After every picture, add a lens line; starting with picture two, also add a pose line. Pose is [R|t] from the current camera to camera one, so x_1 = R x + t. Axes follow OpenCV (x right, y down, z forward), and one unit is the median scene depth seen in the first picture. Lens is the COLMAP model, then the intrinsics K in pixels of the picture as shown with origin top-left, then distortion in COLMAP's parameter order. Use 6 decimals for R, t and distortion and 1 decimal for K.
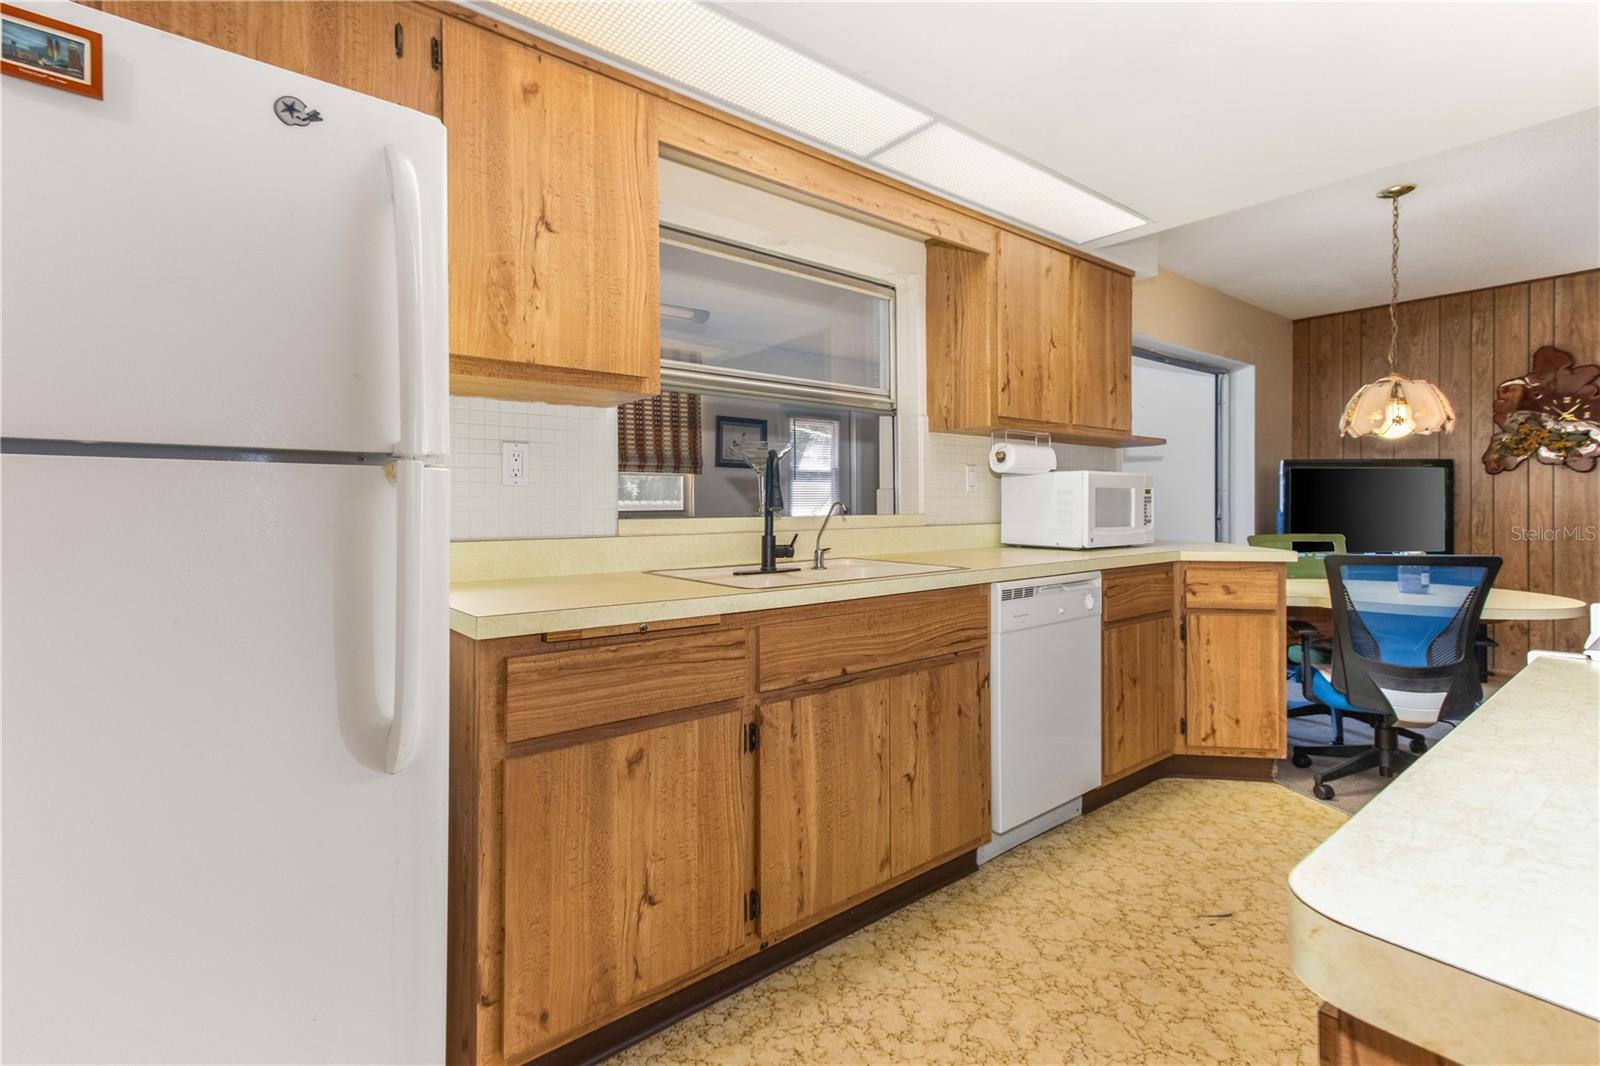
lens RADIAL K [[743.1, 0, 782.7], [0, 743.1, 508.3], [0, 0, 1]] dist [0.022591, -0.002605]
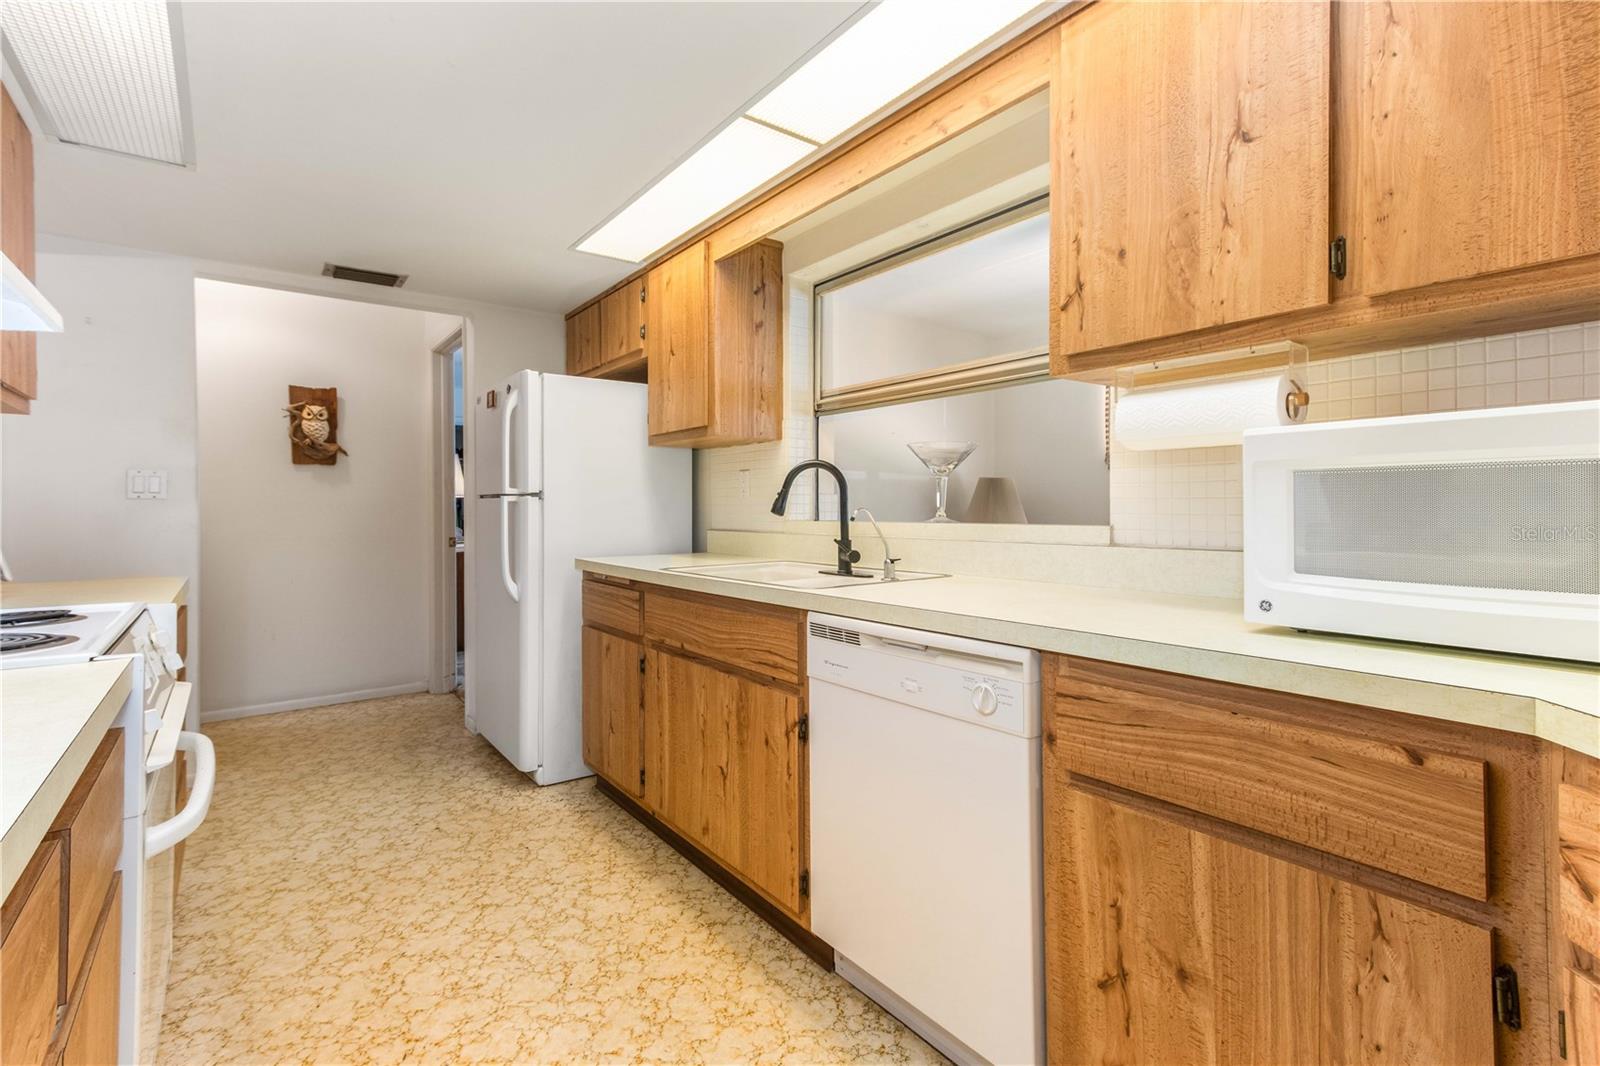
lens RADIAL K [[743.1, 0, 781.8], [0, 743.1, 509.8], [0, 0, 1]] dist [0.022591, -0.002605]
pose [[-0.052587, 0.006674, -0.998594, 1.114990], [0.000087, 0.999978, 0.006679, -0.013341], [0.998616, 0.000265, -0.052586, 1.048350]]
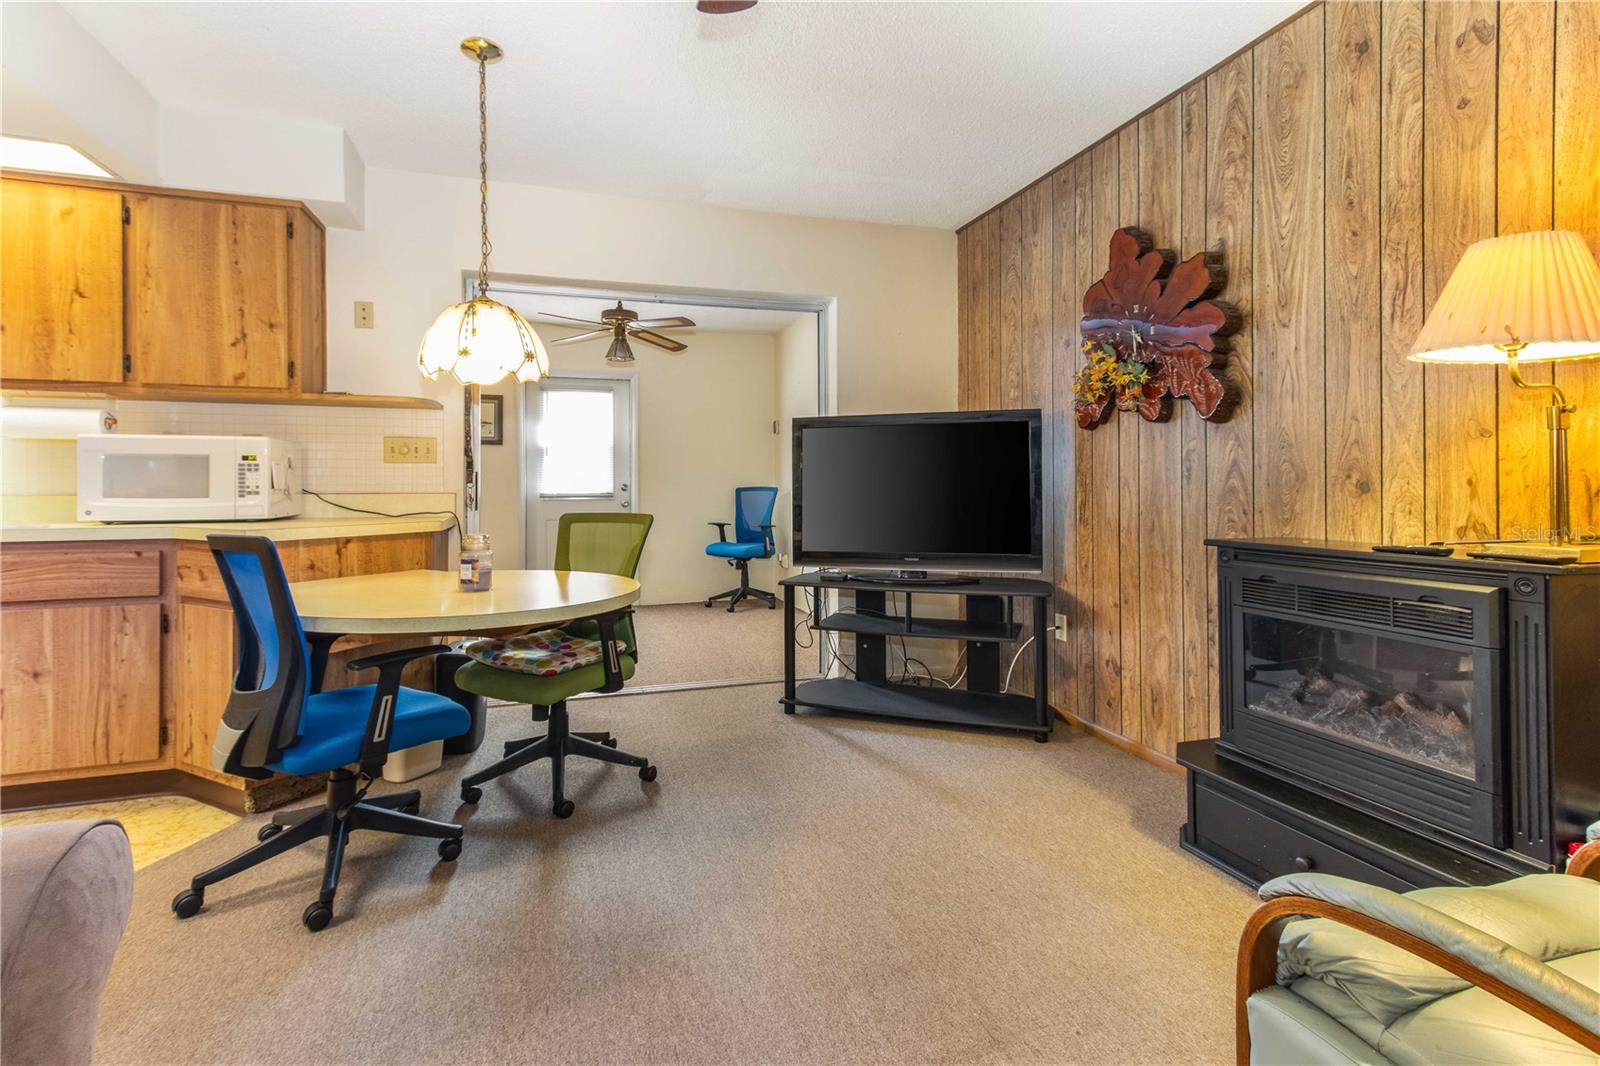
lens RADIAL K [[743.1, 0, 785.2], [0, 743.1, 482.3], [0, 0, 1]] dist [0.022591, -0.002605]
pose [[0.928143, -0.001804, -0.372220, 2.059085], [-0.002290, 0.999942, -0.010556, 0.019545], [0.372217, 0.010650, 0.928085, 0.651728]]
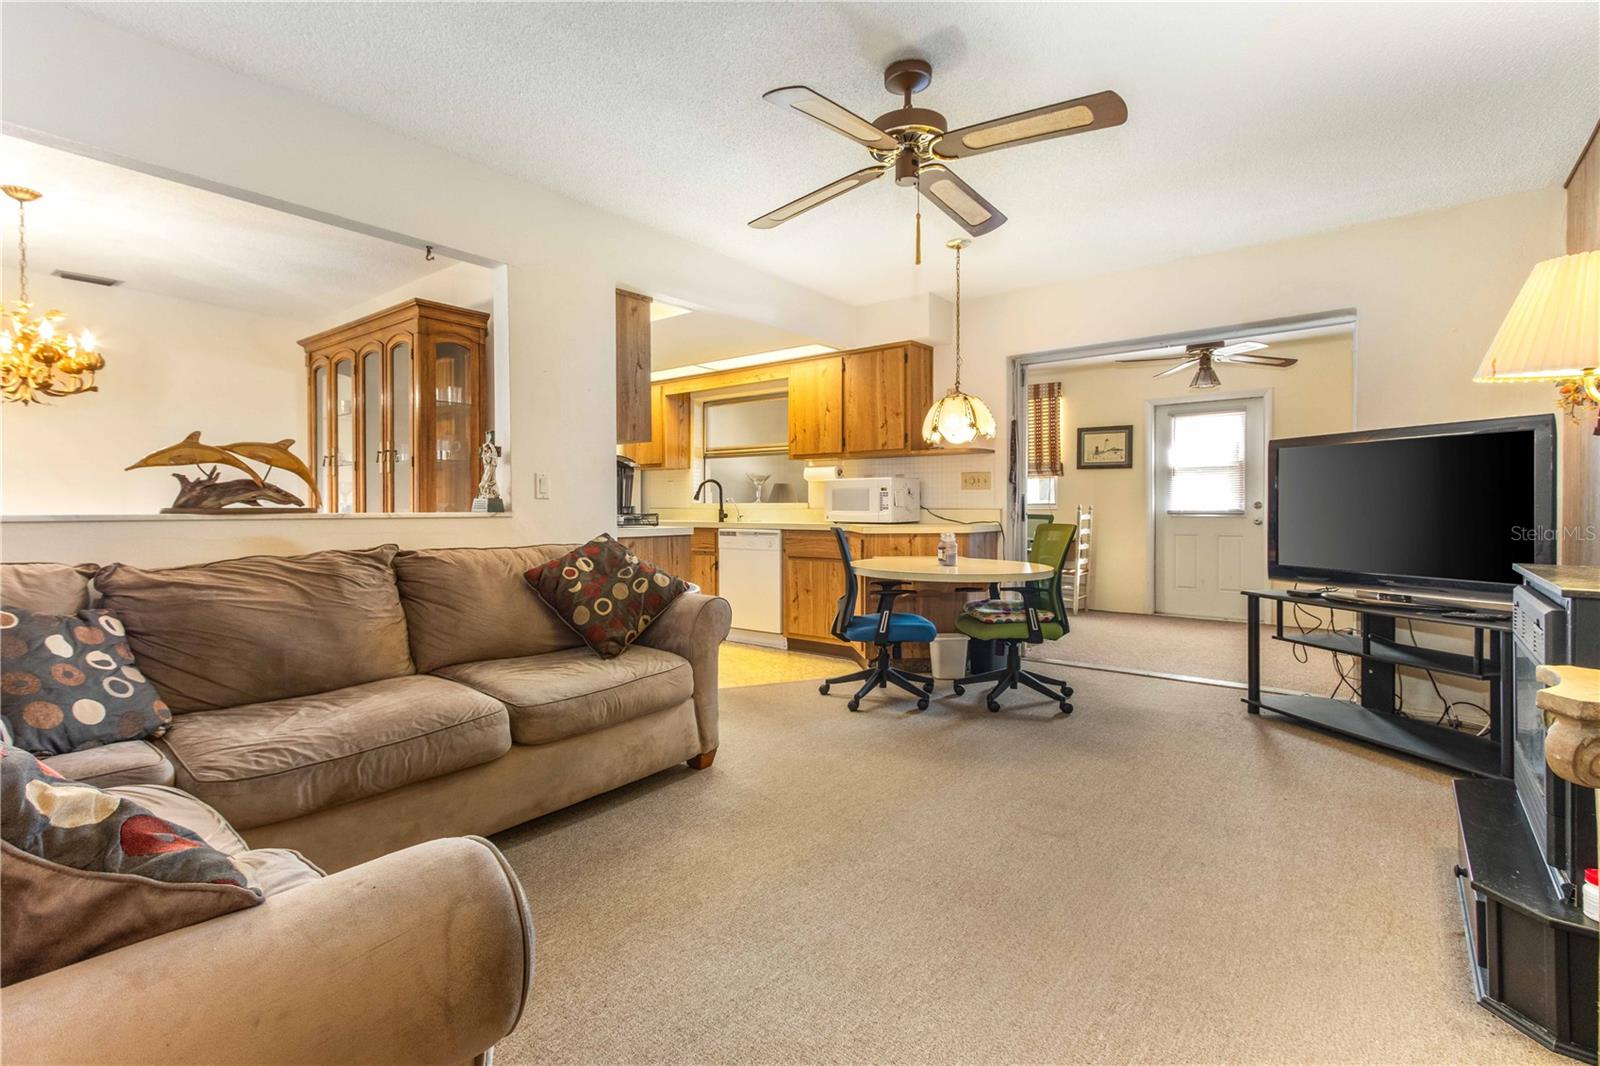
lens RADIAL K [[743.1, 0, 793.3], [0, 743.1, 519.5], [0, 0, 1]] dist [0.022591, -0.002605]
pose [[0.222252, 0.022225, -0.974736, 2.948569], [-0.005643, 0.999753, 0.021509, 0.013123], [0.974973, 0.000720, 0.222323, 0.703532]]
